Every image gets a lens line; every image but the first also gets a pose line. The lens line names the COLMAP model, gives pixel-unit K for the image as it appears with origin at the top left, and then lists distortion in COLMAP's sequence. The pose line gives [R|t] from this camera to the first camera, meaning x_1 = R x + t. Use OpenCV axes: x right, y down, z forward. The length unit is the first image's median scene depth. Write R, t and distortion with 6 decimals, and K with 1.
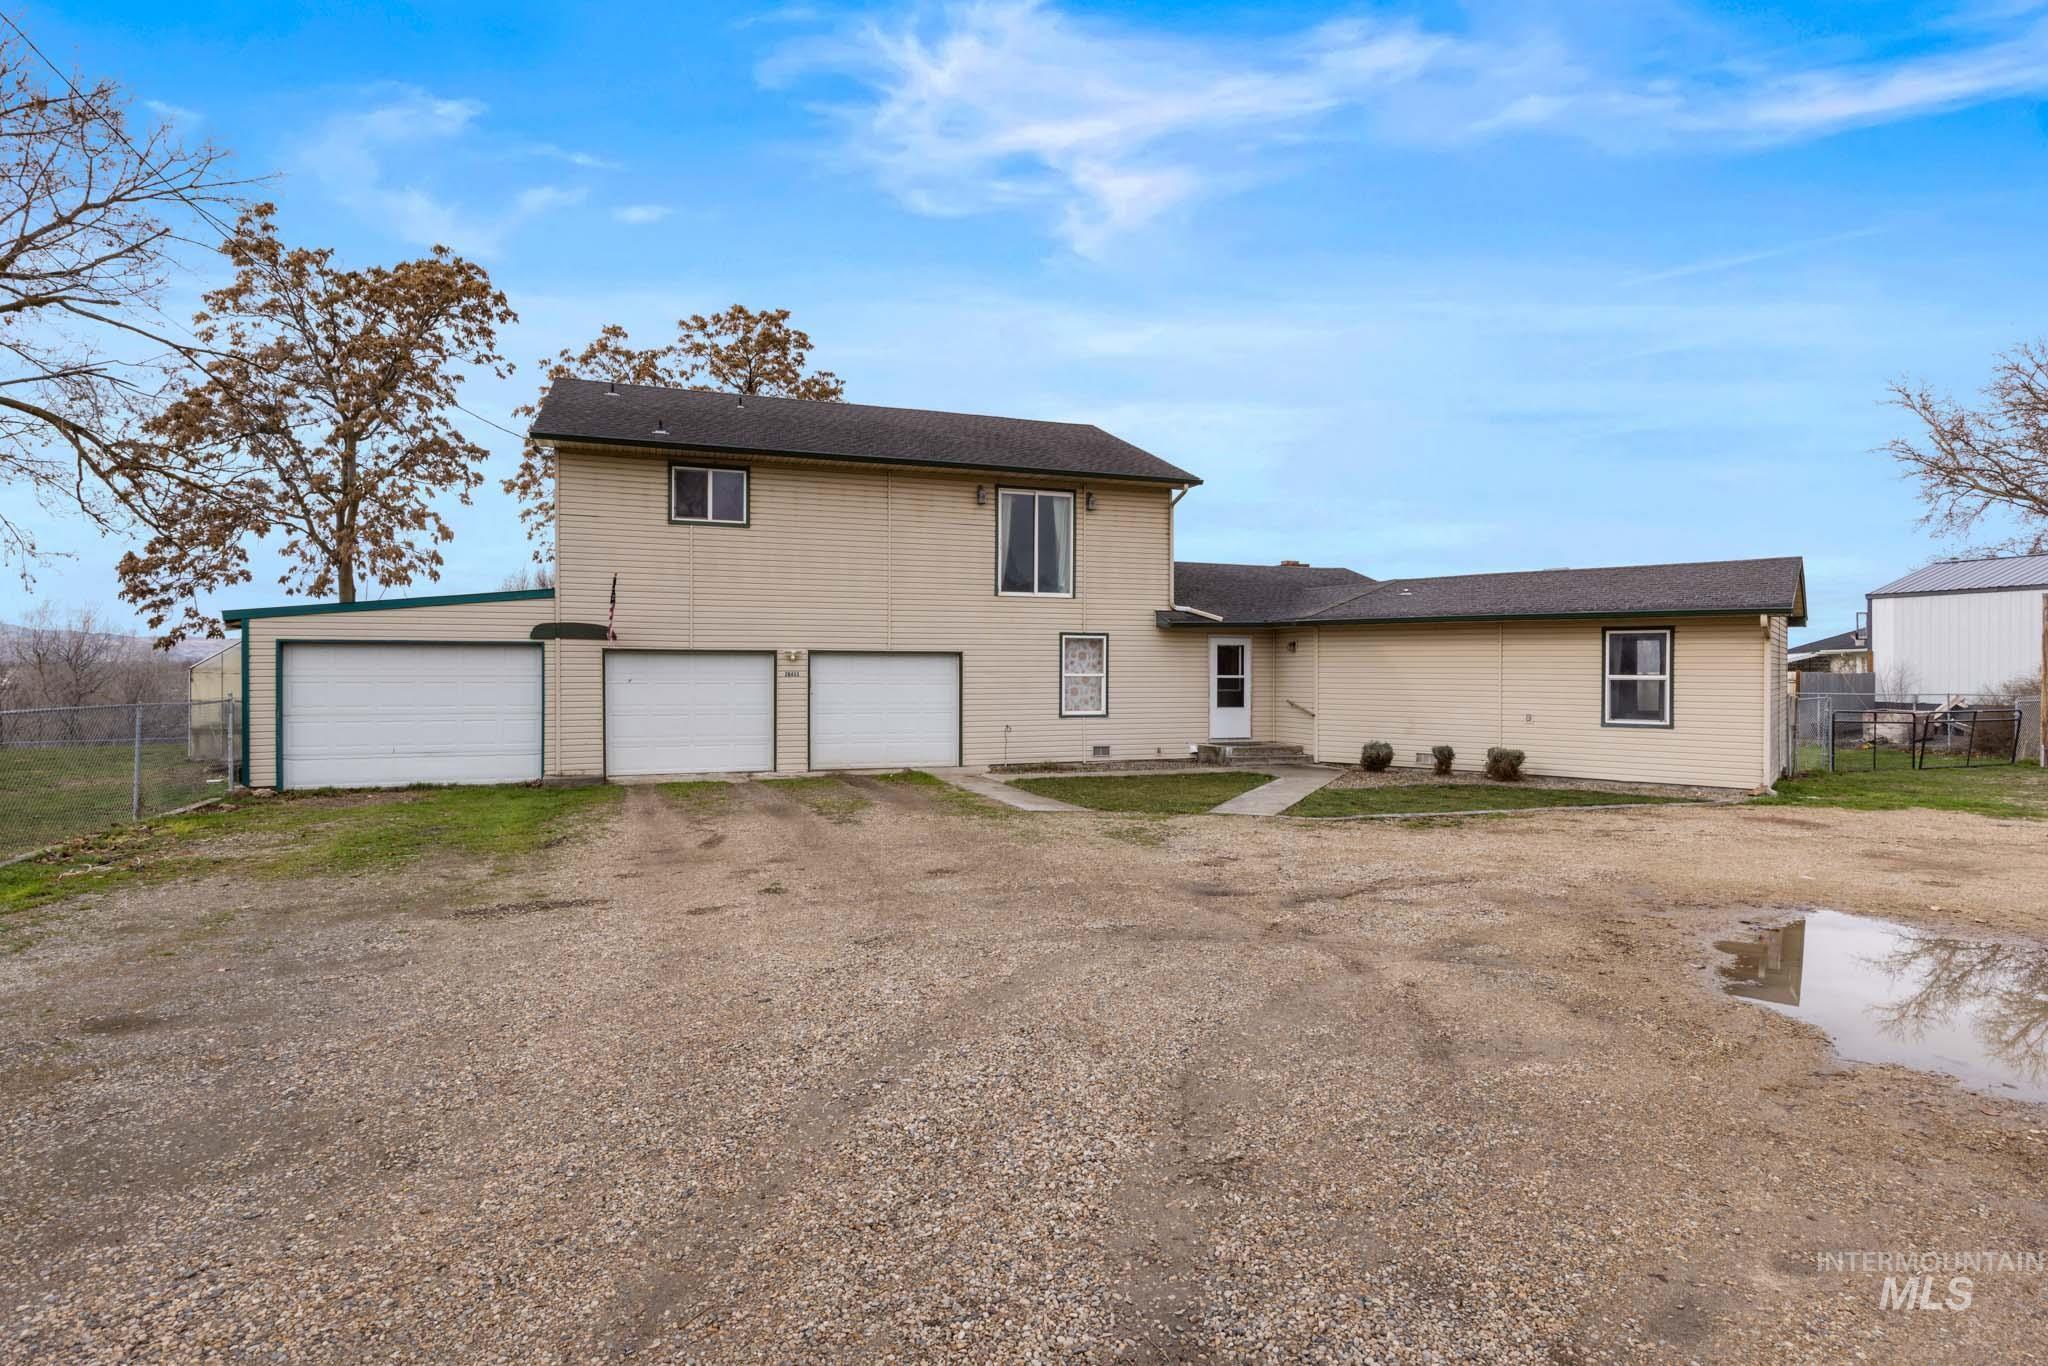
lens RADIAL K [[1072.3, 0, 1024.4], [0, 1072.3, 681.6], [0, 0, 1]] dist [0.002704, -0.001080]
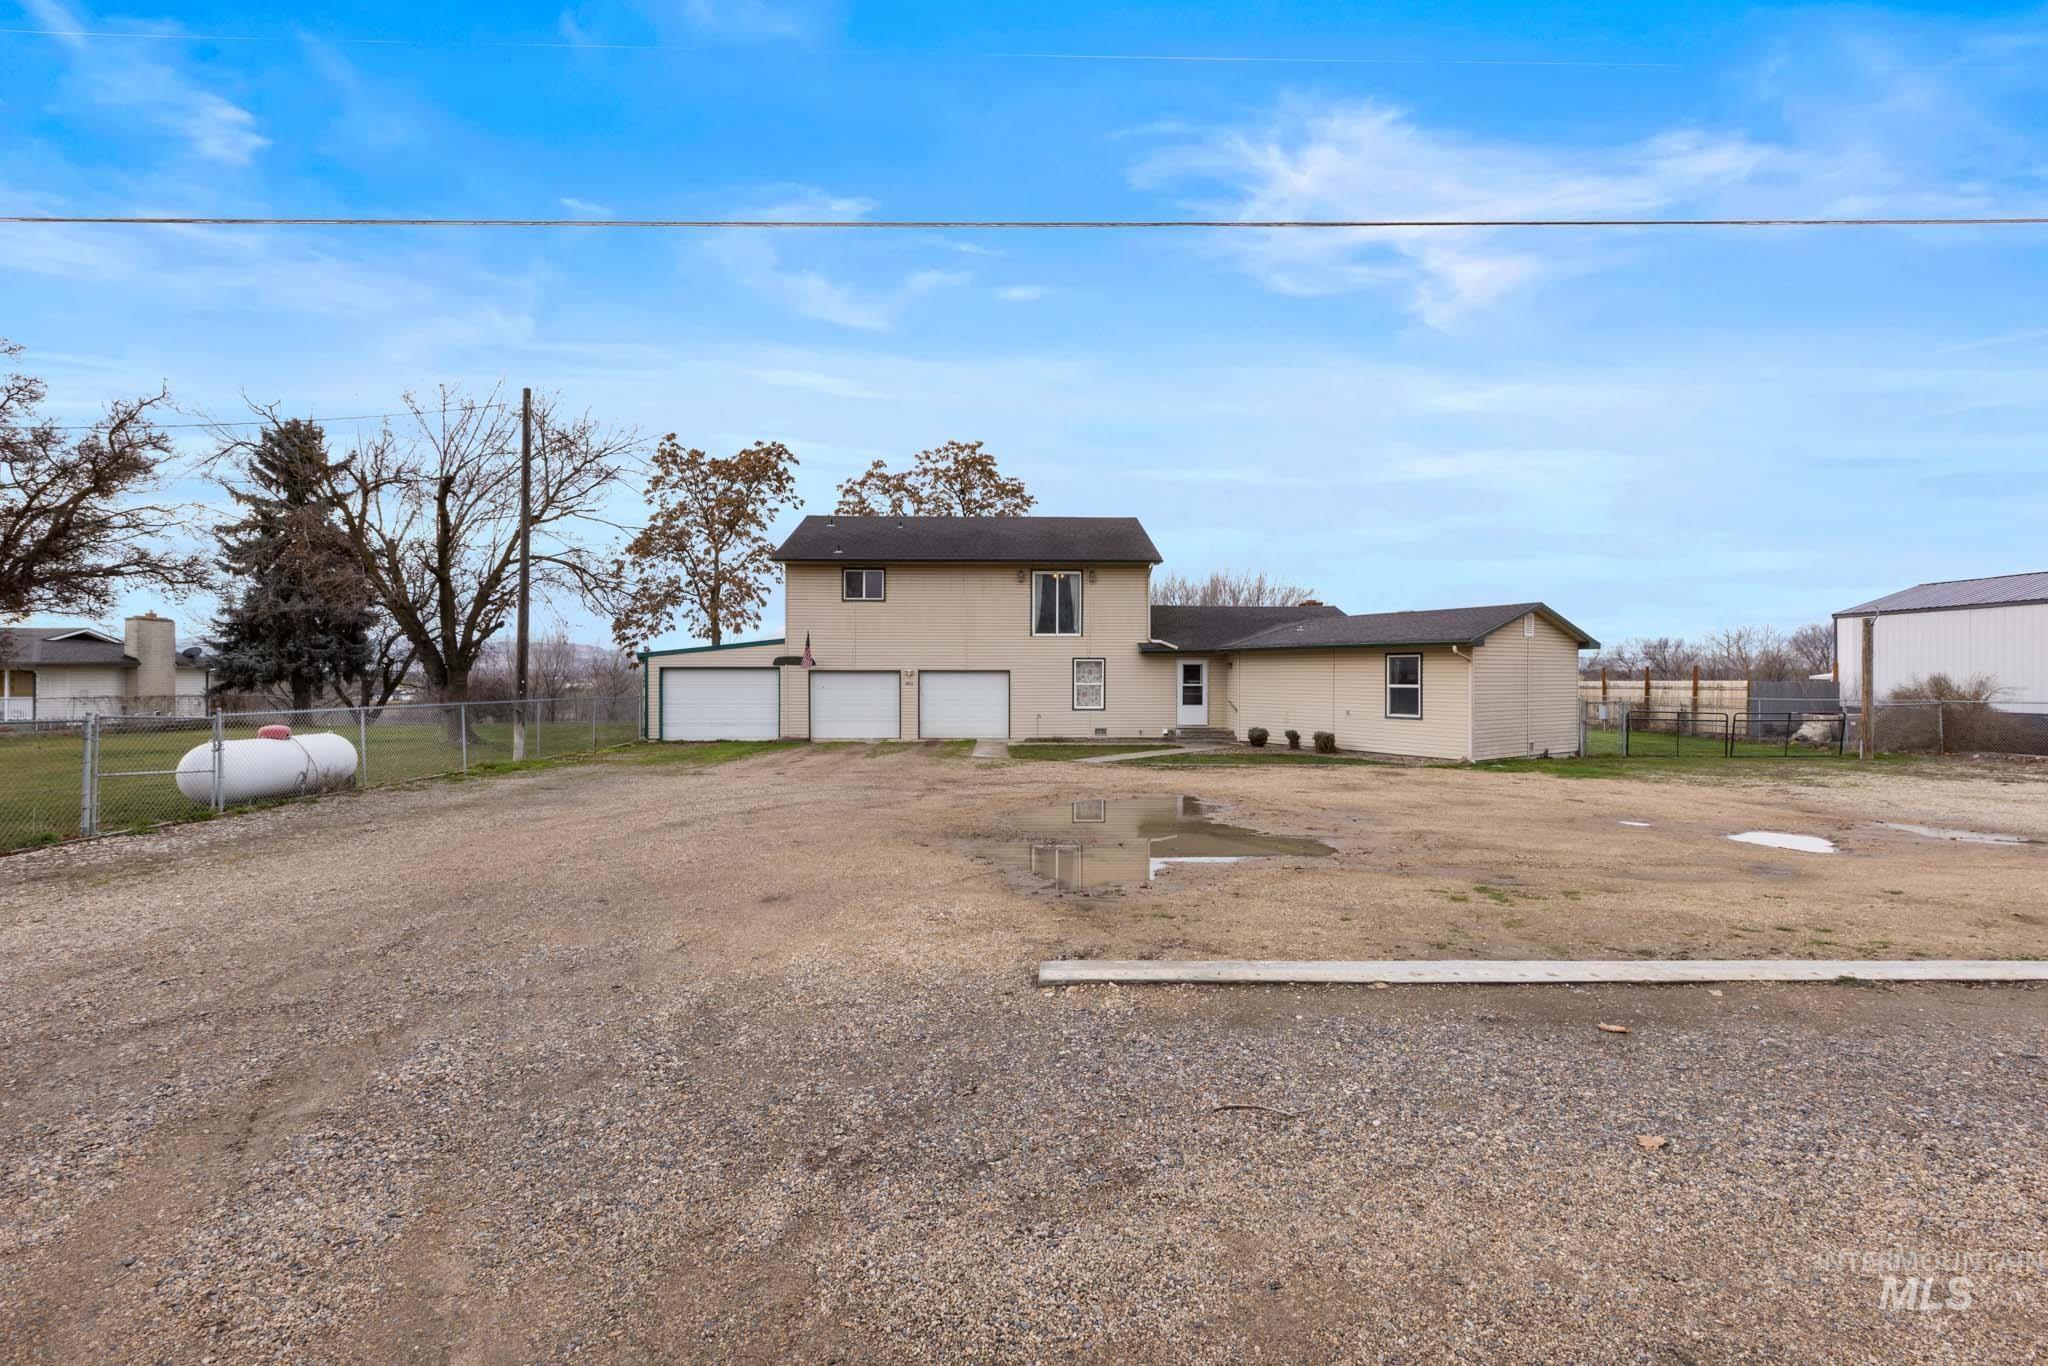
lens RADIAL K [[928.2, 0, 1019.9], [0, 928.2, 679.6], [0, 0, 1]] dist [-0.000207, -0.000308]
pose [[0.946960, -0.001368, -0.321348, 0.420426], [-0.001089, 0.999972, -0.007467, -0.002147], [0.321349, 0.007421, 0.946932, -0.364435]]
